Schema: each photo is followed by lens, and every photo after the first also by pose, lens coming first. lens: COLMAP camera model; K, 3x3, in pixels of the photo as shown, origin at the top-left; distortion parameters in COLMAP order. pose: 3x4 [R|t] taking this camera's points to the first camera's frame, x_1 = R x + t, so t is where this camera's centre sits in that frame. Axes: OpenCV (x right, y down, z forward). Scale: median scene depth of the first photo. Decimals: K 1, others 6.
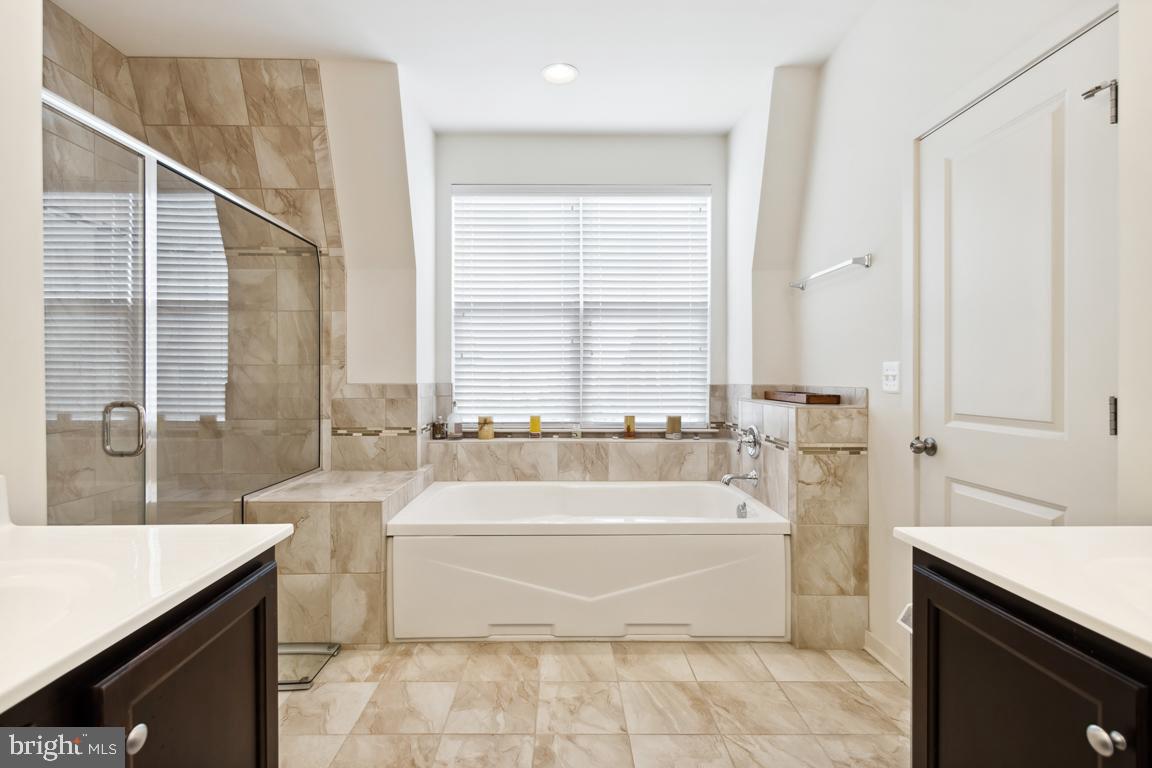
lens RADIAL K [[529.5, 0, 571.1], [0, 529.5, 378.4], [0, 0, 1]] dist [0.004406, -0.000654]
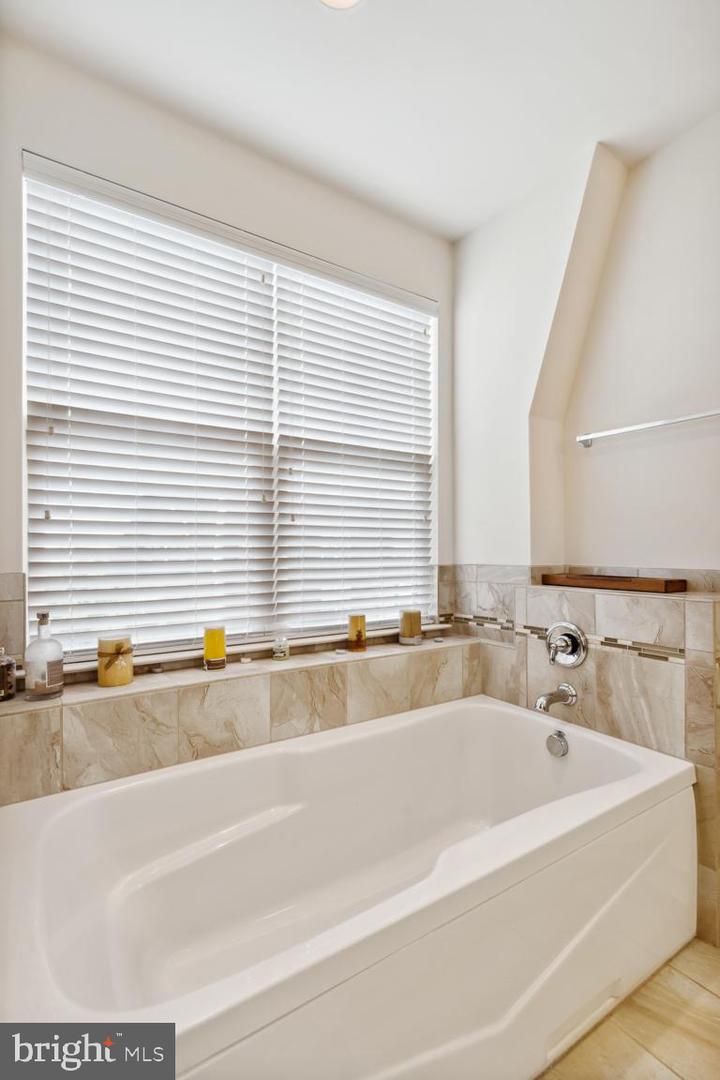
lens RADIAL K [[496.4, 0, 364.0], [0, 496.4, 548.7], [0, 0, 1]] dist [0.004406, -0.000654]
pose [[0.837445, -0.000216, 0.546522, -0.218667], [0.003310, 0.999984, -0.004677, -0.008949], [-0.546512, 0.005726, 0.837432, 0.477069]]
